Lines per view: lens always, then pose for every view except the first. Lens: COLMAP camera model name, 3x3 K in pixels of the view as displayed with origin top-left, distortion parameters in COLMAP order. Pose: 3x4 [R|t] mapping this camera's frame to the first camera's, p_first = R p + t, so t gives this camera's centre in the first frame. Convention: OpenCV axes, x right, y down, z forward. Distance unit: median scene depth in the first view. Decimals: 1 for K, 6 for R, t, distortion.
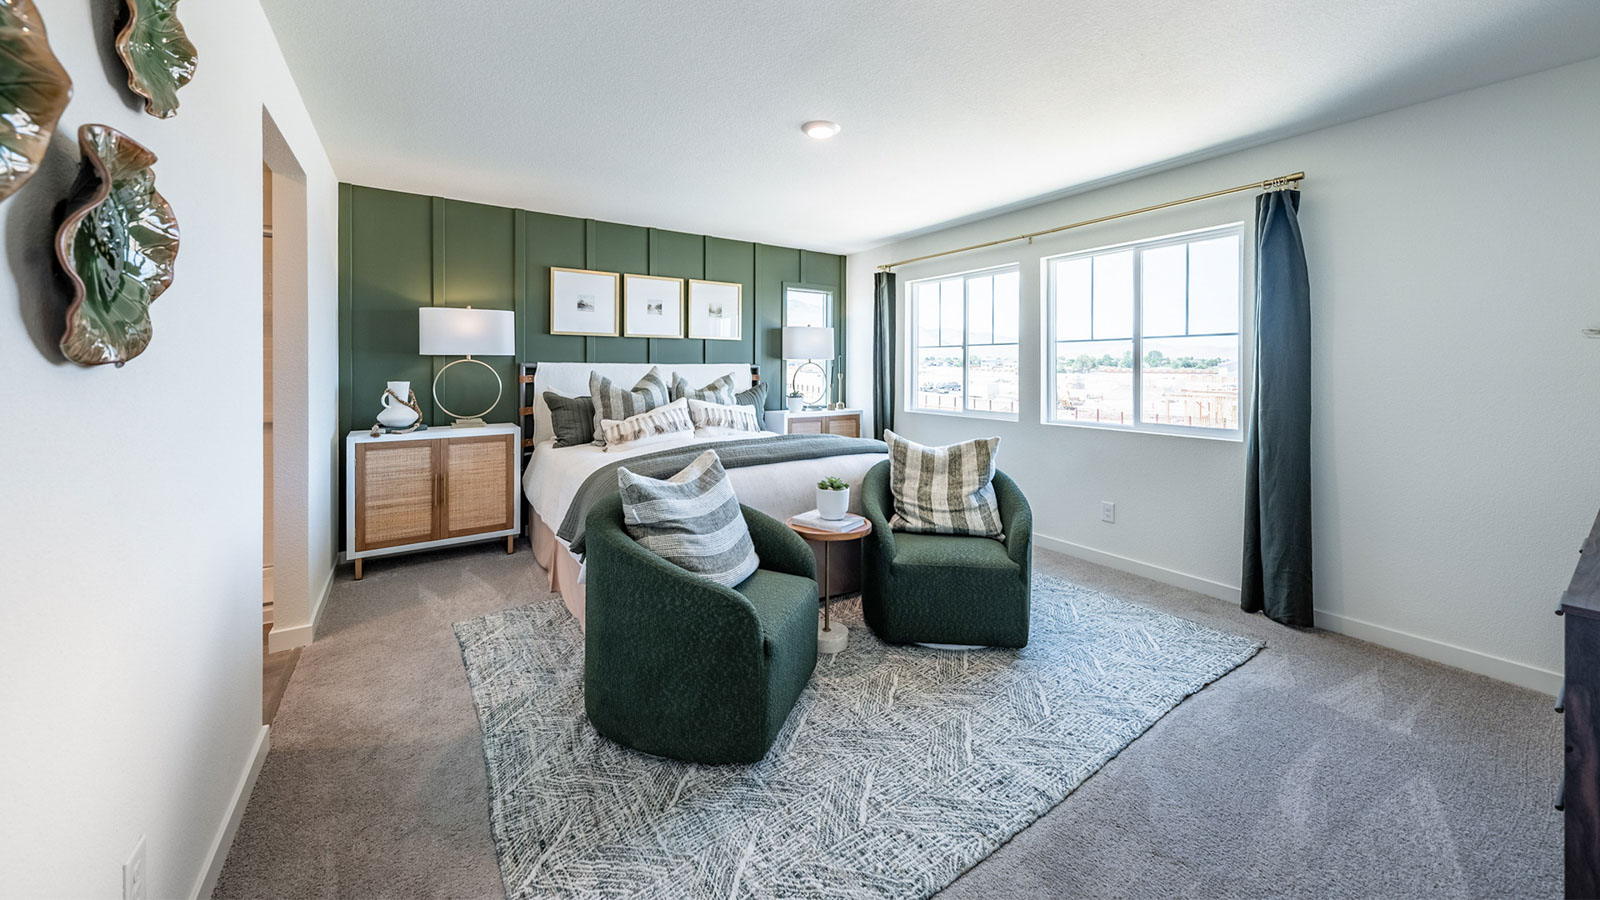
lens RADIAL K [[570.4, 0, 803.8], [0, 570.4, 368.5], [0, 0, 1]] dist [0.013242, -0.005419]
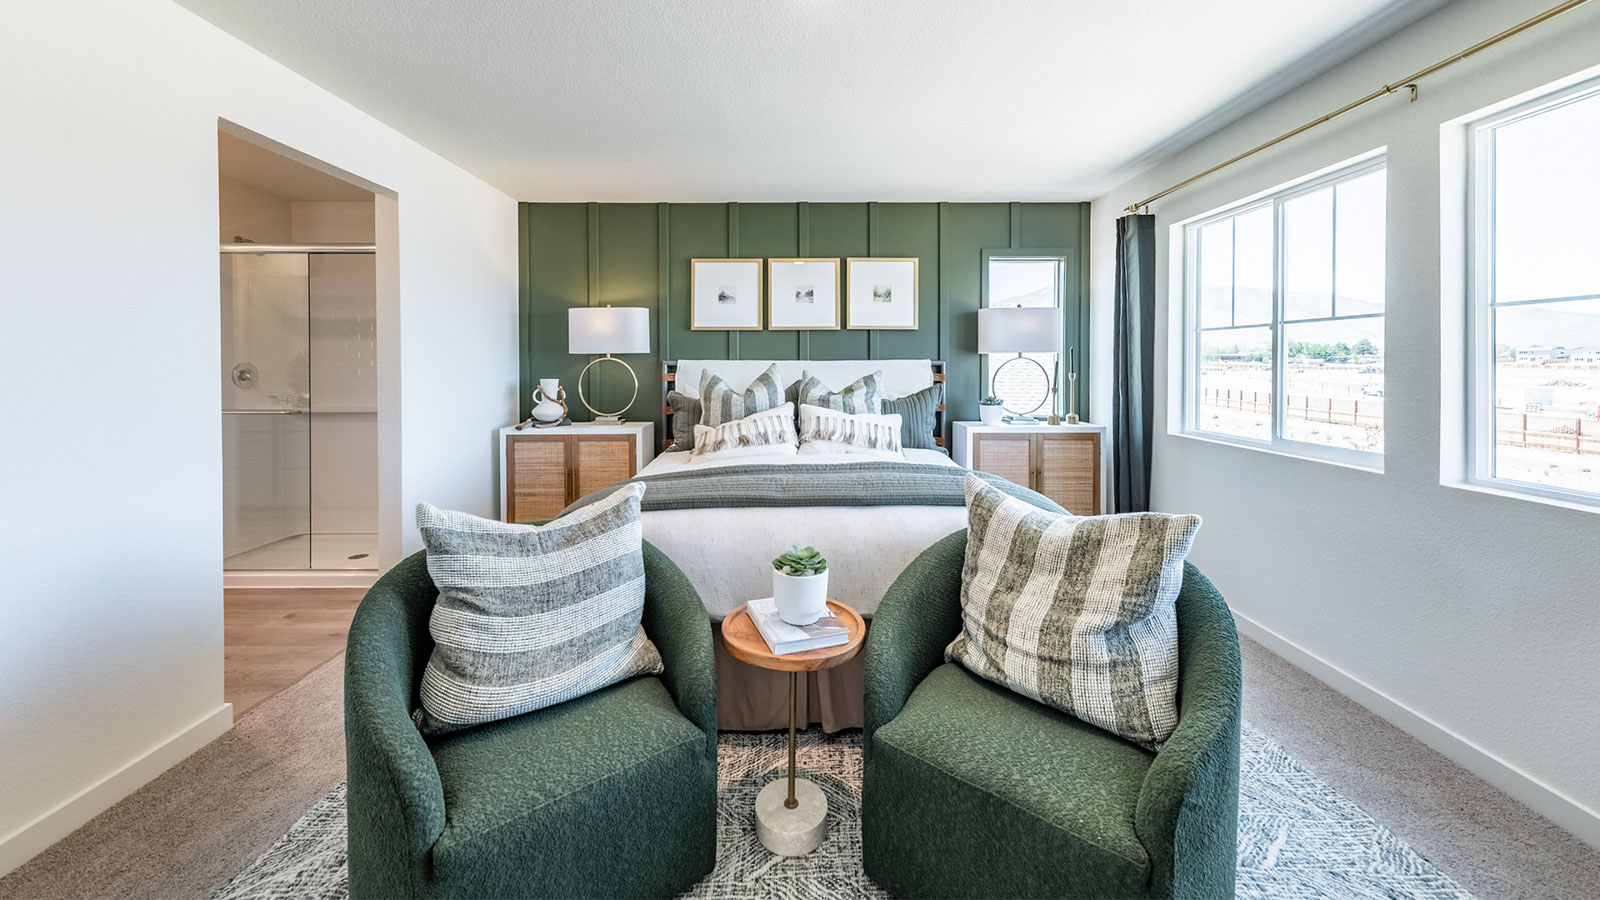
lens RADIAL K [[570.4, 0, 803.8], [0, 570.4, 368.5], [0, 0, 1]] dist [0.013242, -0.005419]
pose [[0.828914, 0.000429, -0.559375, 0.254668], [0.003277, 0.999979, 0.005623, -0.001147], [0.559366, -0.006495, 0.828895, 0.336530]]
